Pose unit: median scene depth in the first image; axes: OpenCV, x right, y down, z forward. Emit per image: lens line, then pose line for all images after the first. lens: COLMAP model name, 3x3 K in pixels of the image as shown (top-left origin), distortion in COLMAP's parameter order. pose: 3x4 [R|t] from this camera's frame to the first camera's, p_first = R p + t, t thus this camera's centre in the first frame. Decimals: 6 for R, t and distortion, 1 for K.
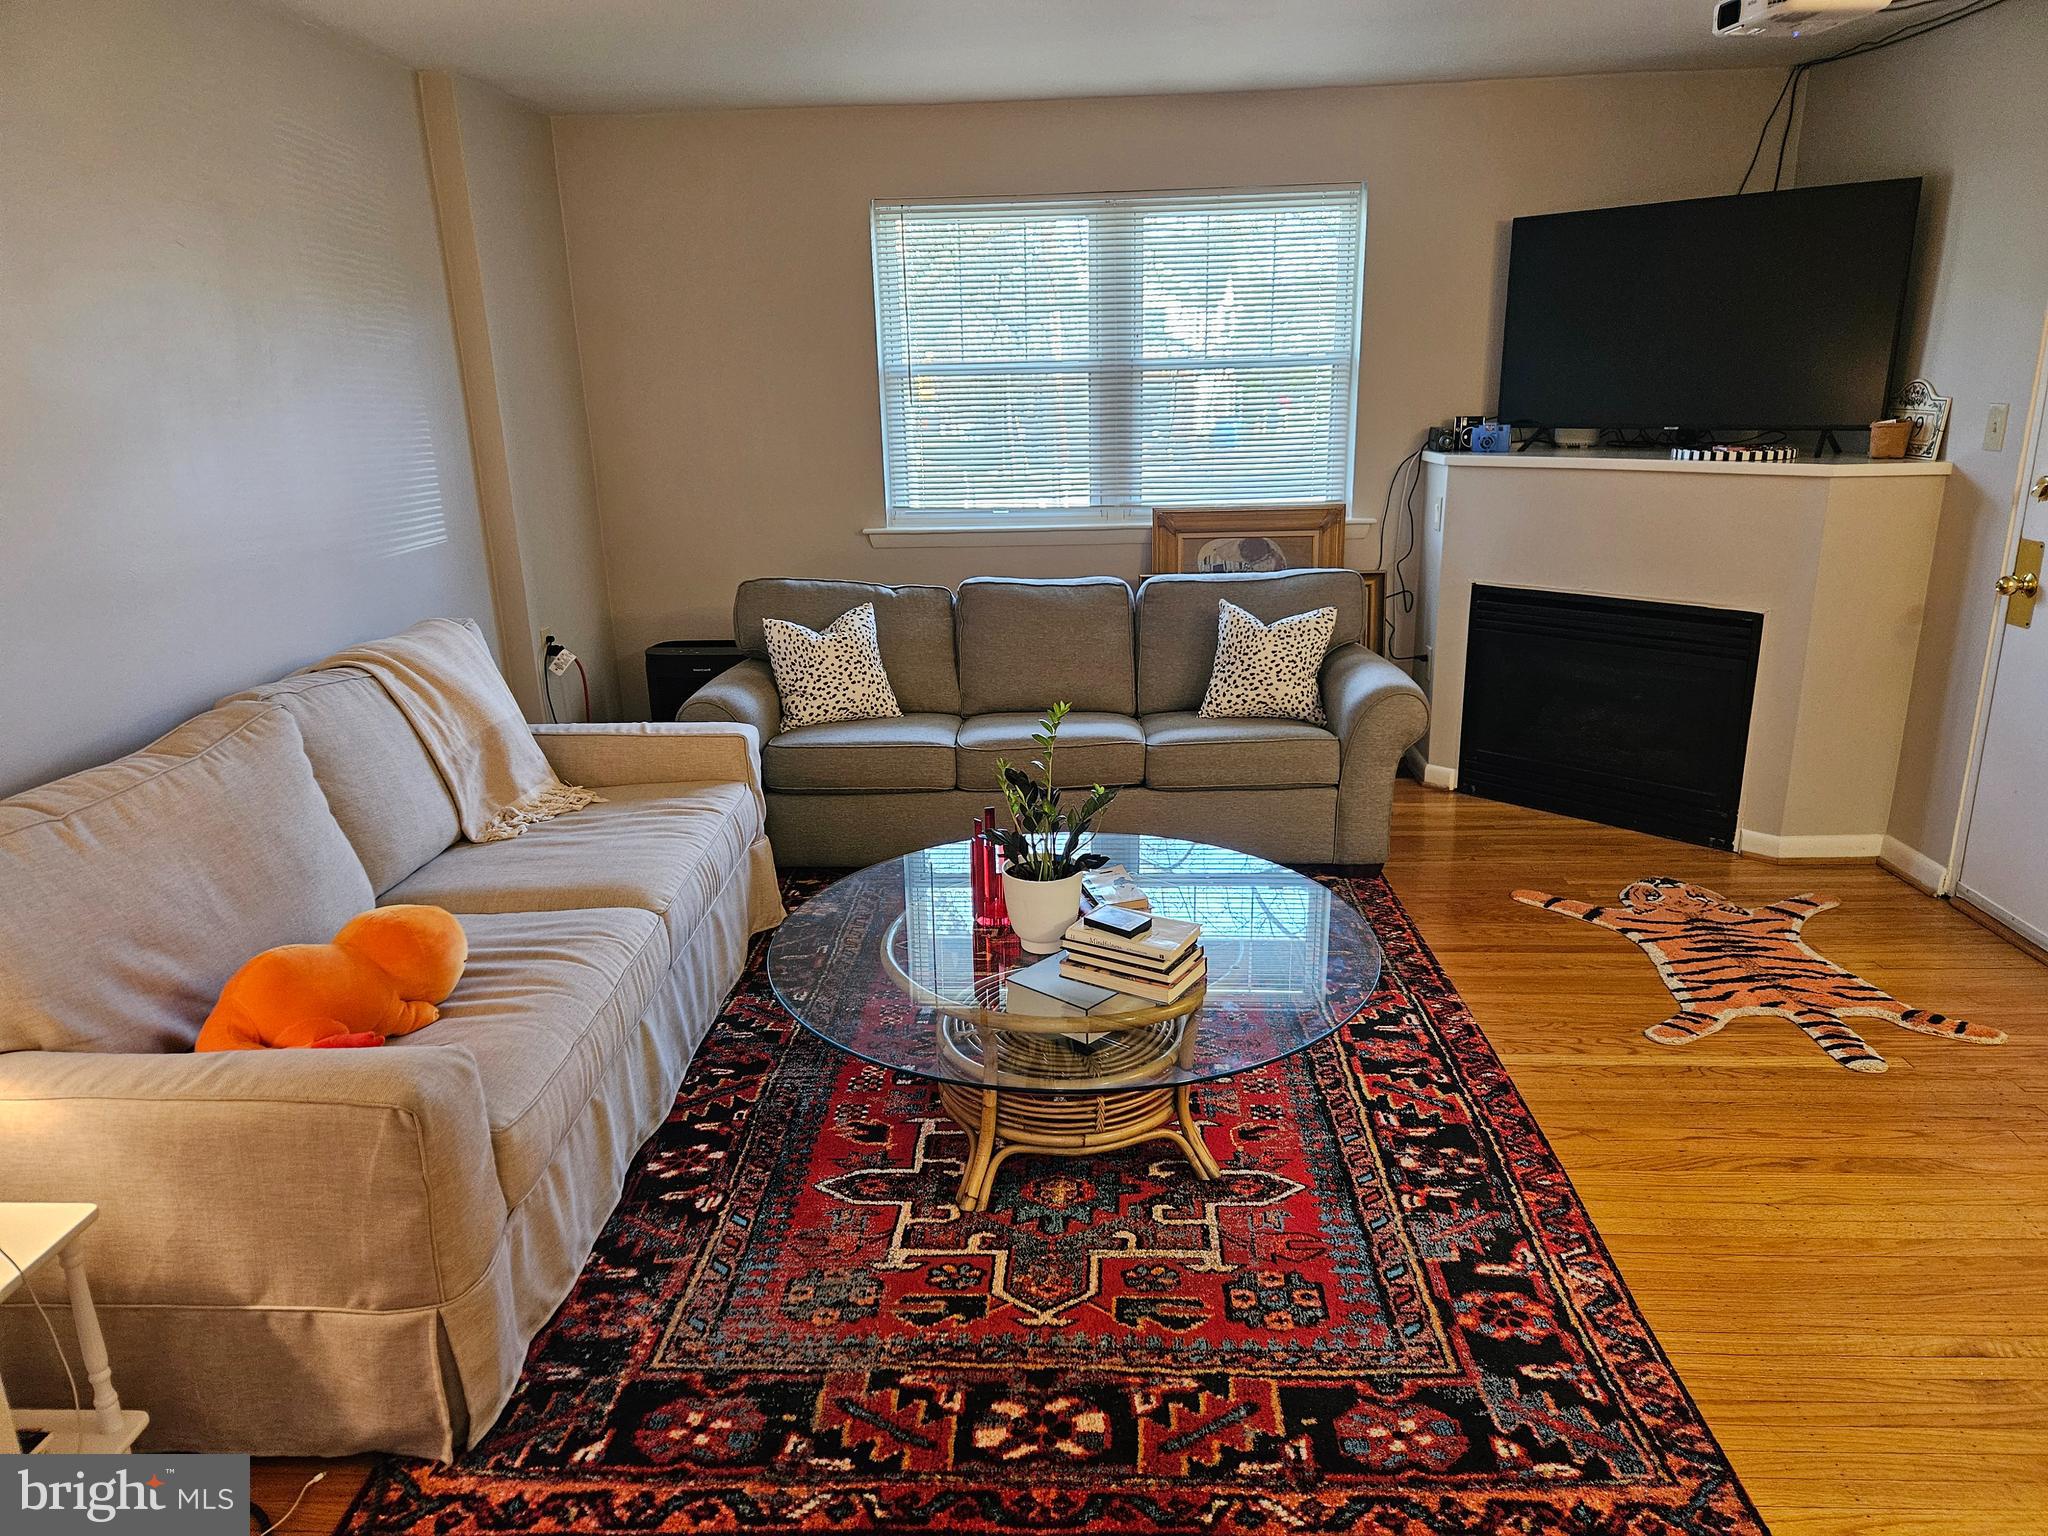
lens RADIAL K [[1369.8, 0, 1021.1], [0, 1369.8, 777.1], [0, 0, 1]] dist [0.086170, -0.079848]
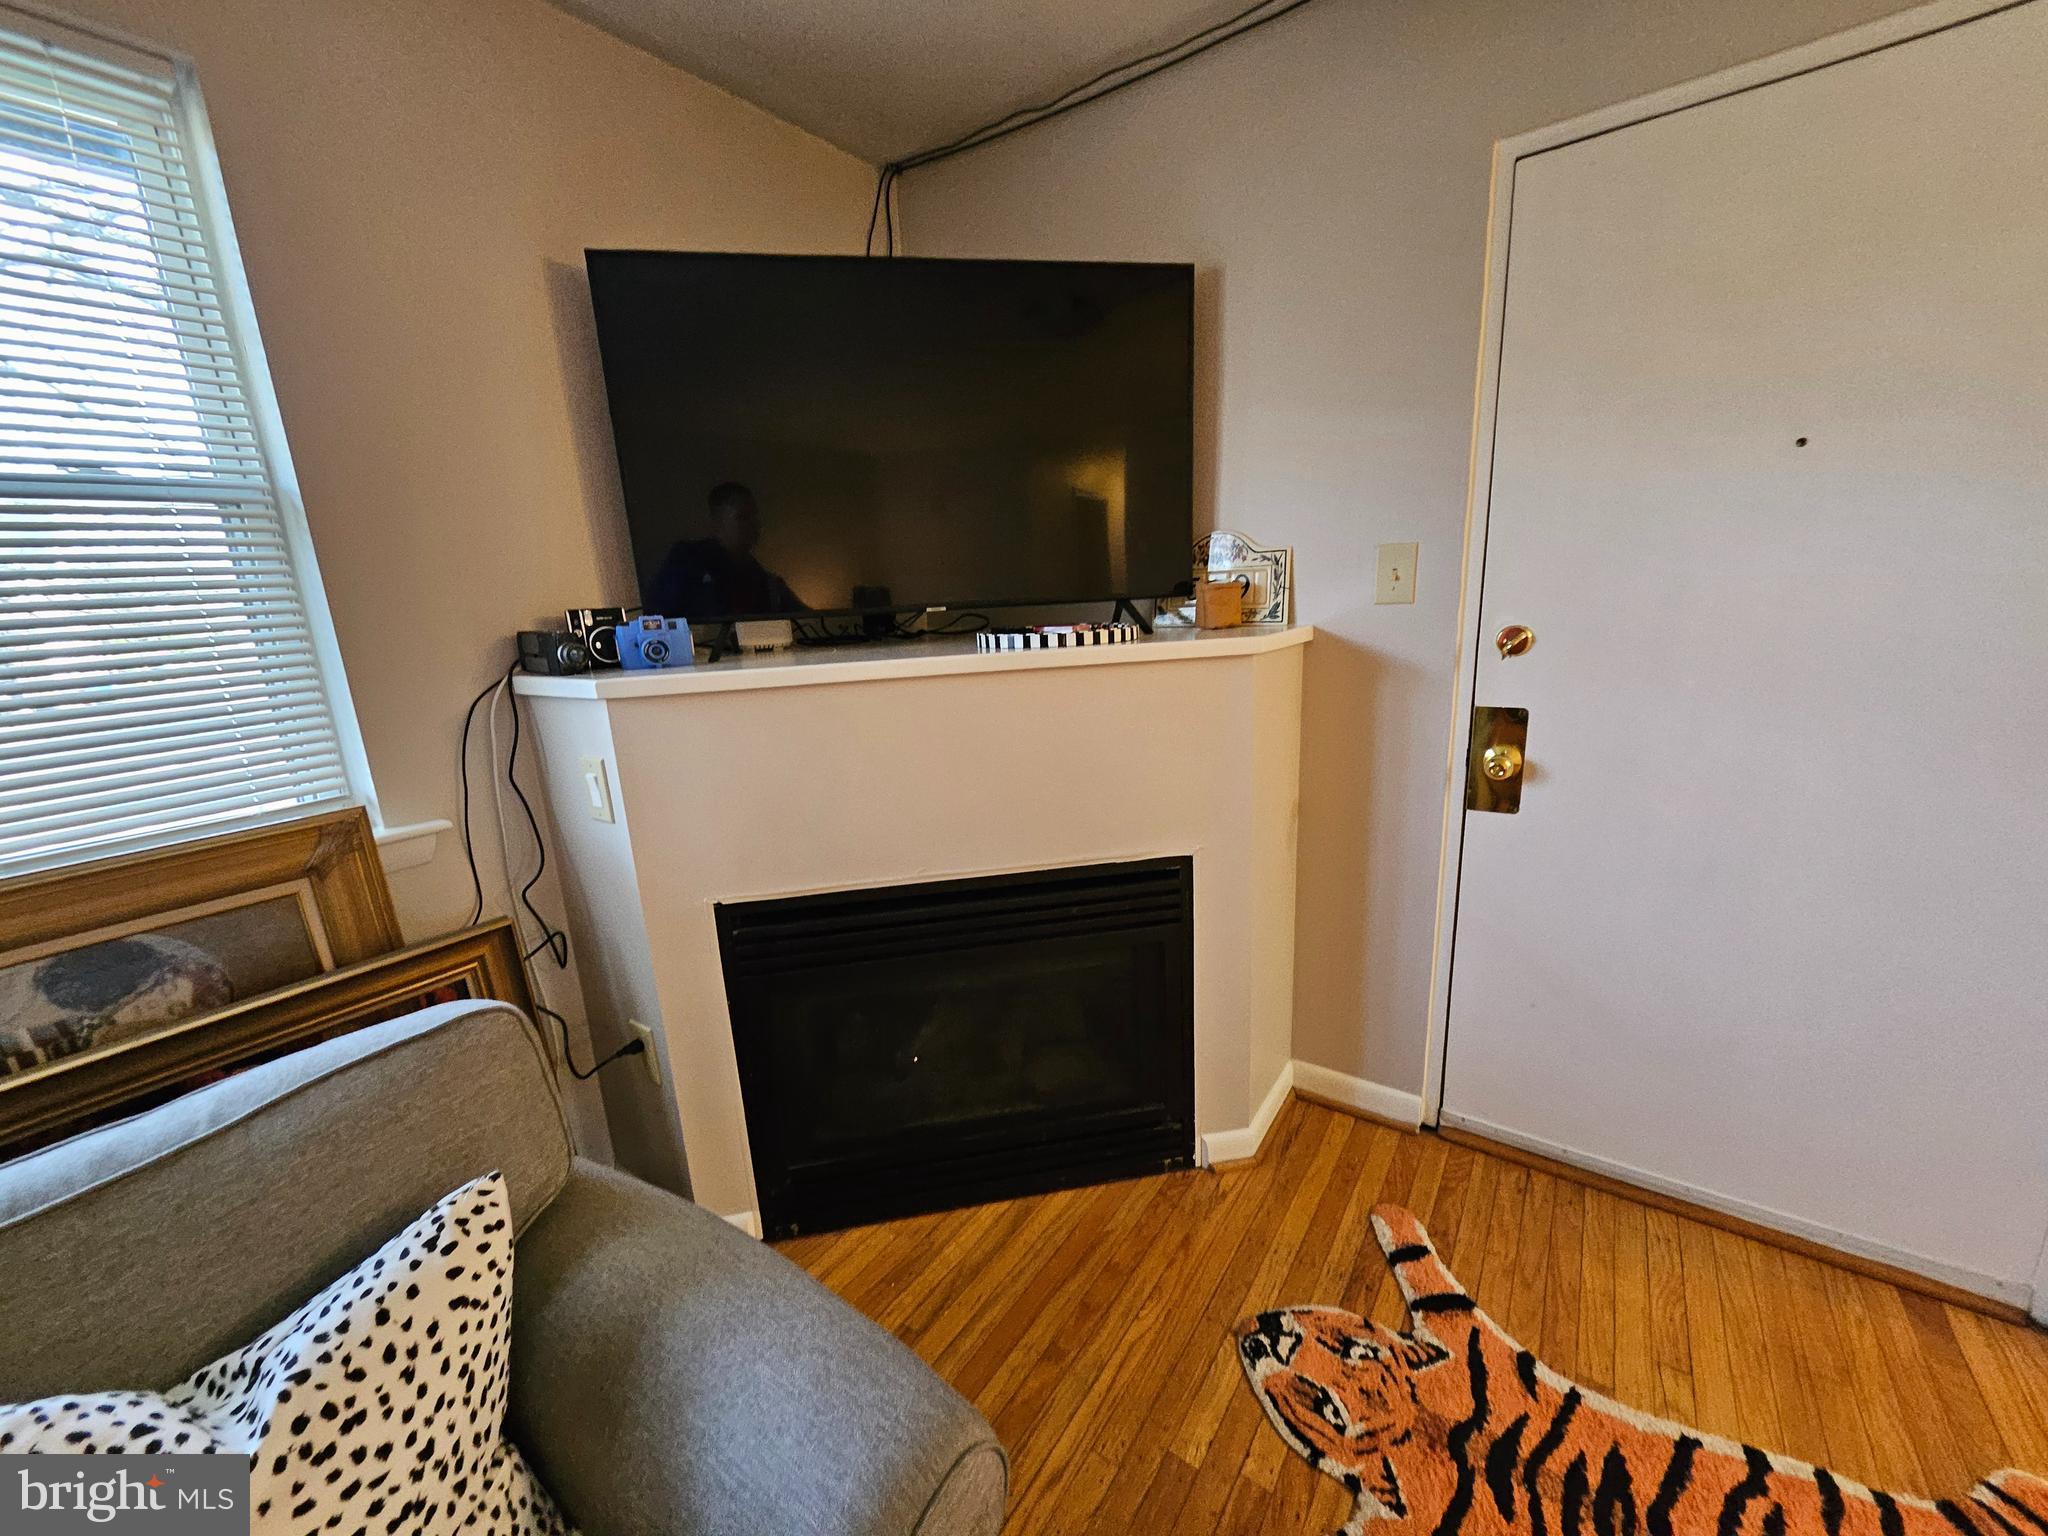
lens RADIAL K [[800.4, 0, 1031.1], [0, 800.4, 778.6], [0, 0, 1]] dist [0.003179, 0.000037]
pose [[0.541164, -0.203927, 0.815815, 0.169646], [0.275705, 0.959552, 0.056970, -0.193977], [-0.794435, 0.194095, 0.575499, 0.810637]]
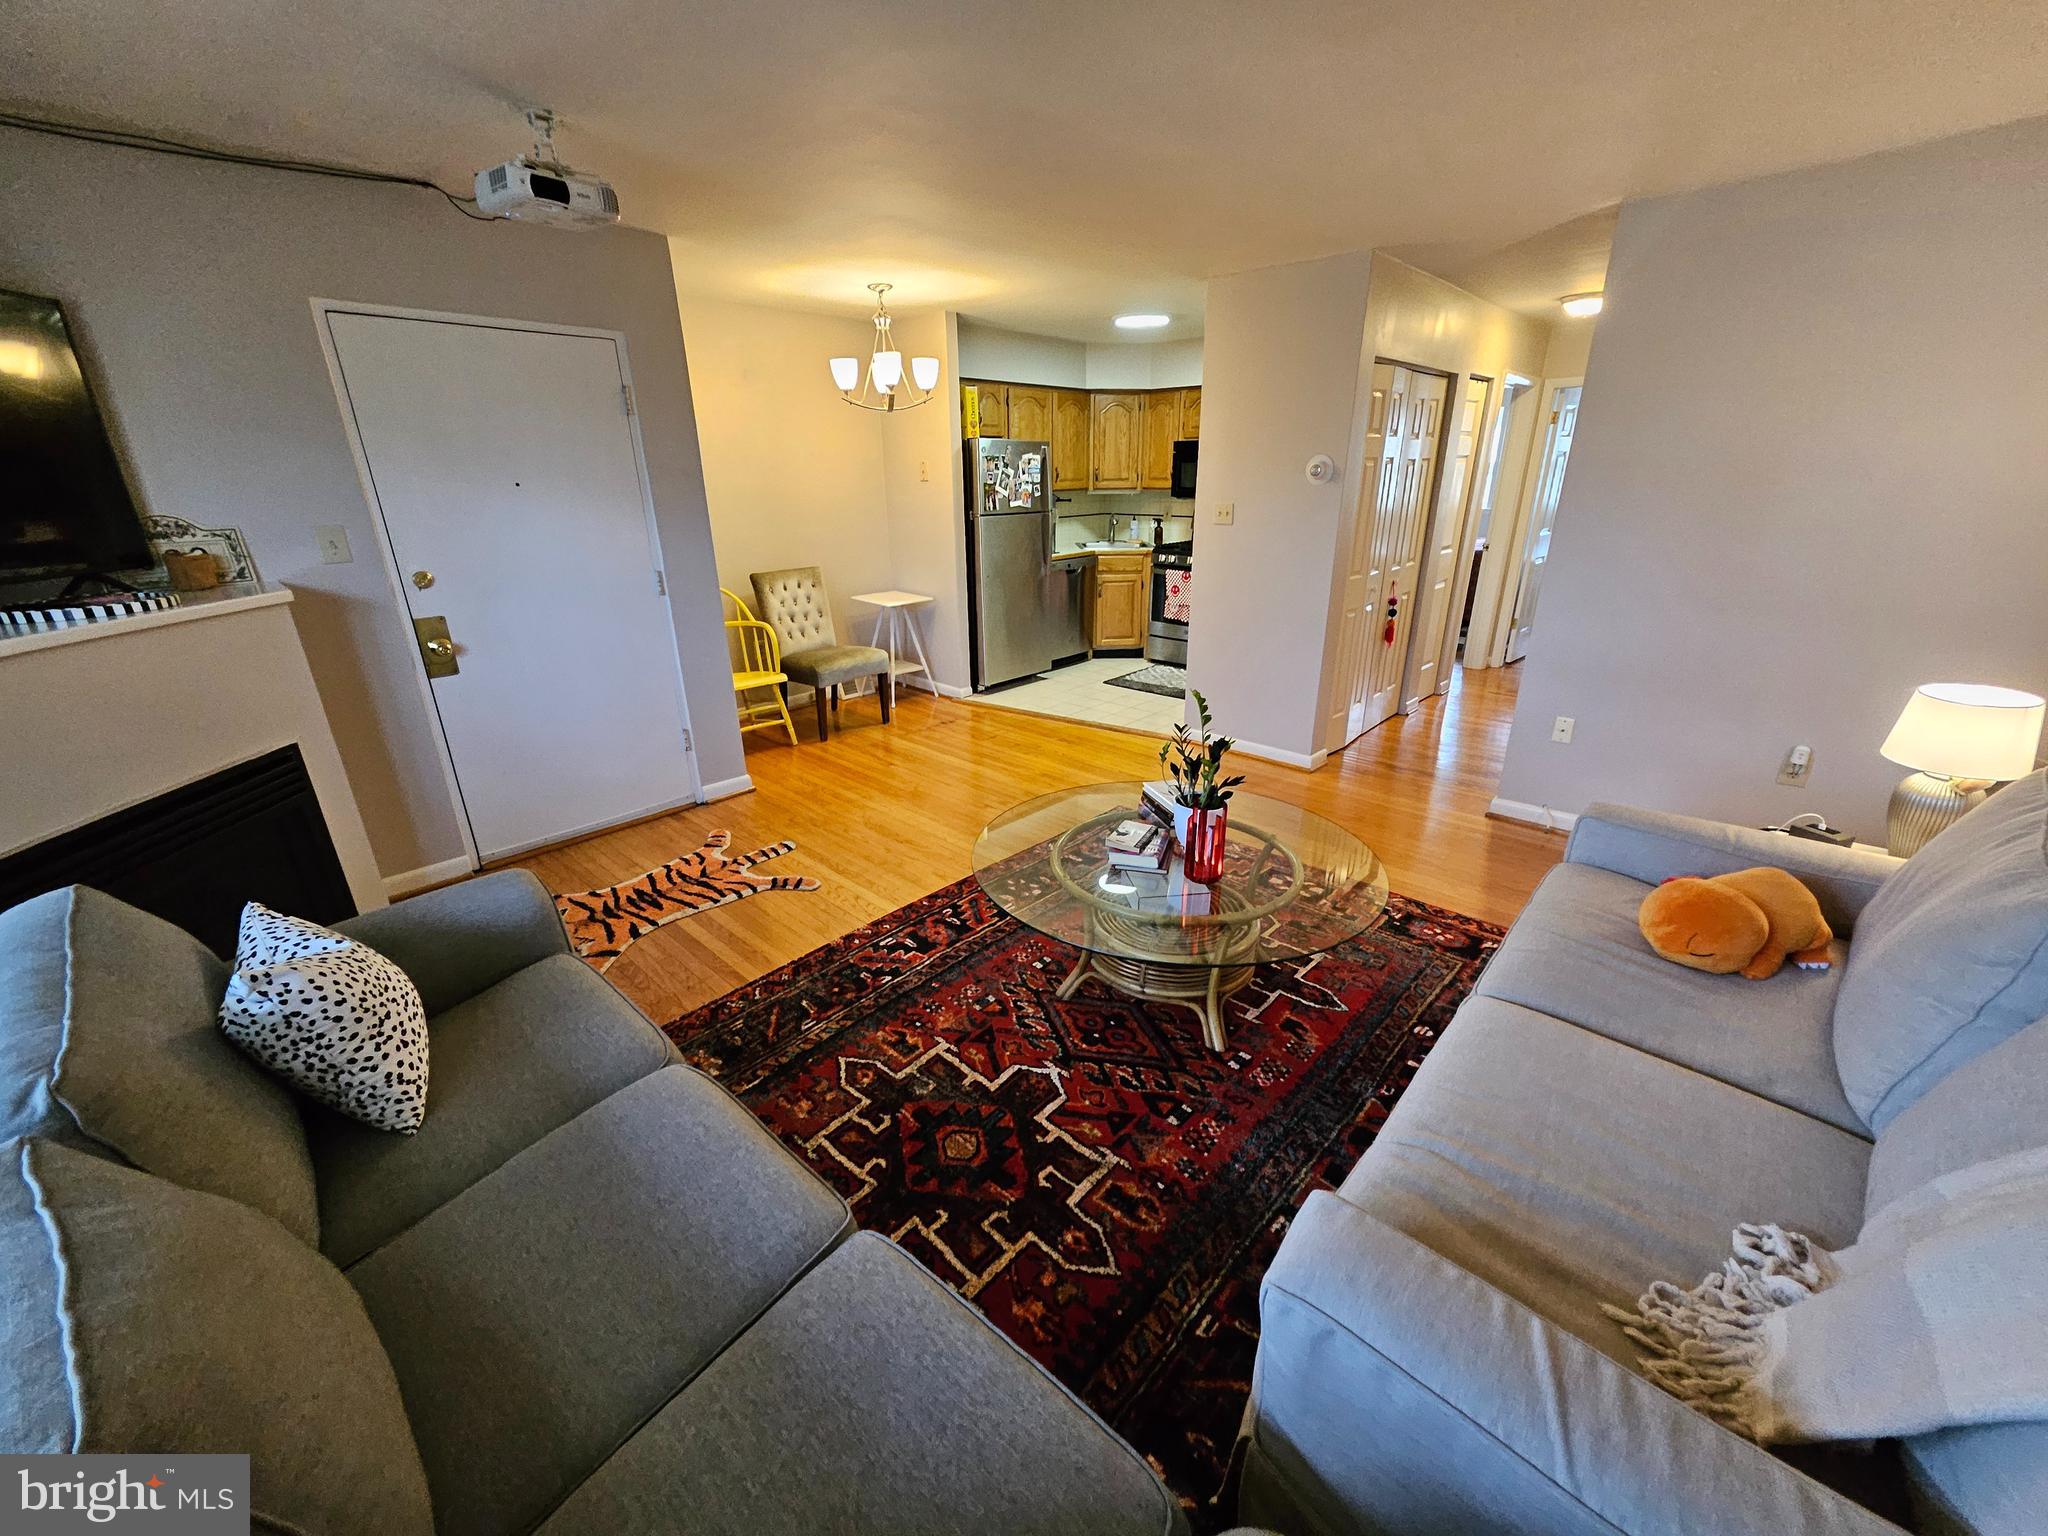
lens RADIAL K [[805.3, 0, 1028.2], [0, 805.3, 764.7], [0, 0, 1]] dist [0.007810, 0.000003]
pose [[-0.761779, -0.196087, 0.617449, -0.237609], [0.210158, 0.826751, 0.521840, -0.294089], [-0.612802, 0.527288, -0.588592, 1.008037]]
